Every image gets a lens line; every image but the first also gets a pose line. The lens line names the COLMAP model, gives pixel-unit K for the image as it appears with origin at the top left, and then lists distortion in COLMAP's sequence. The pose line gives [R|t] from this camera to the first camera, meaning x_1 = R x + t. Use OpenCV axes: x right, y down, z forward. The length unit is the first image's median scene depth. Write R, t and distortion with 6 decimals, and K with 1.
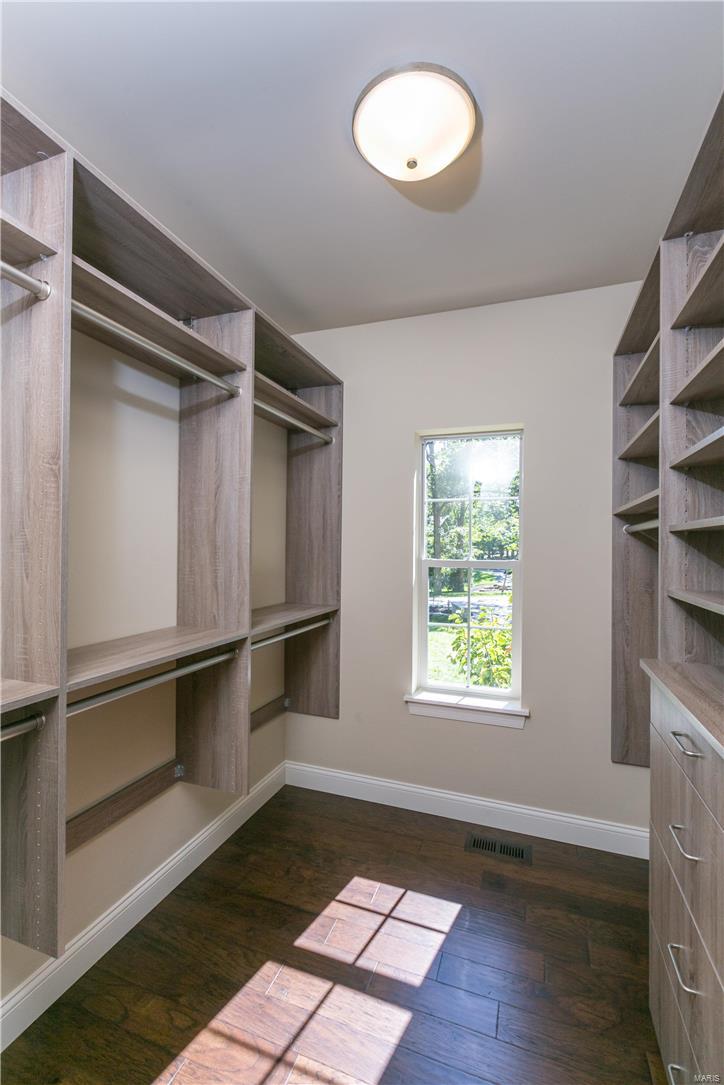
lens RADIAL K [[483.4, 0, 362.0], [0, 483.4, 542.5], [0, 0, 1]] dist [-0.001152, 0.000020]
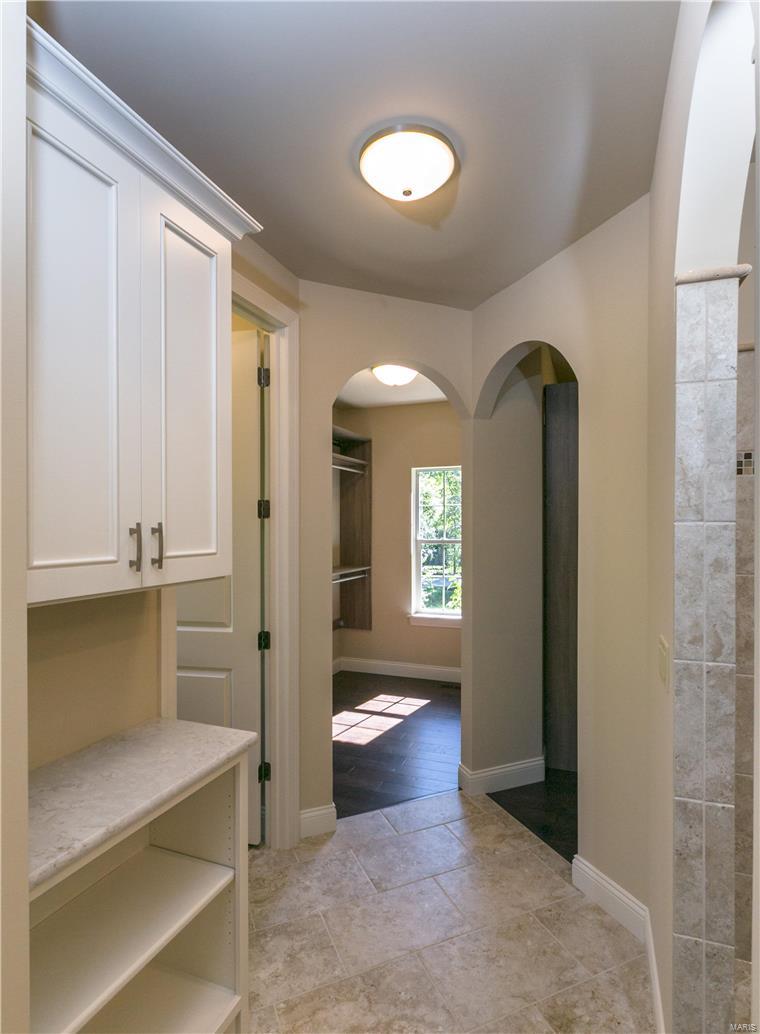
lens RADIAL K [[454.3, 0, 380.0], [0, 454.3, 517.0], [0, 0, 1]] dist [0.000252, 0.000029]
pose [[0.999712, -0.015013, -0.018699, 0.021229], [0.014834, 0.999843, -0.009716, -0.039273], [0.018842, 0.009436, 0.999778, -0.733921]]
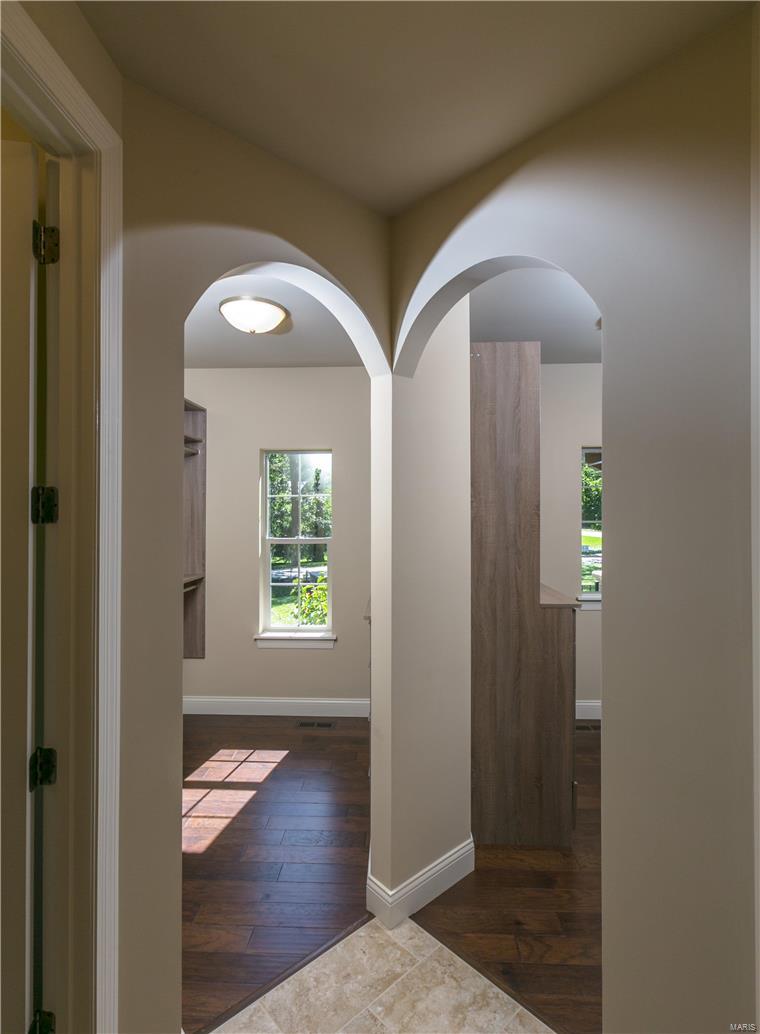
lens RADIAL K [[529.3, 0, 377.6], [0, 529.3, 505.6], [0, 0, 1]] dist [0.001525, 0.000167]
pose [[0.953693, -0.007733, 0.300683, -0.029170], [0.009491, 0.999945, -0.004388, -0.051567], [-0.300633, 0.007038, 0.953714, -0.567135]]
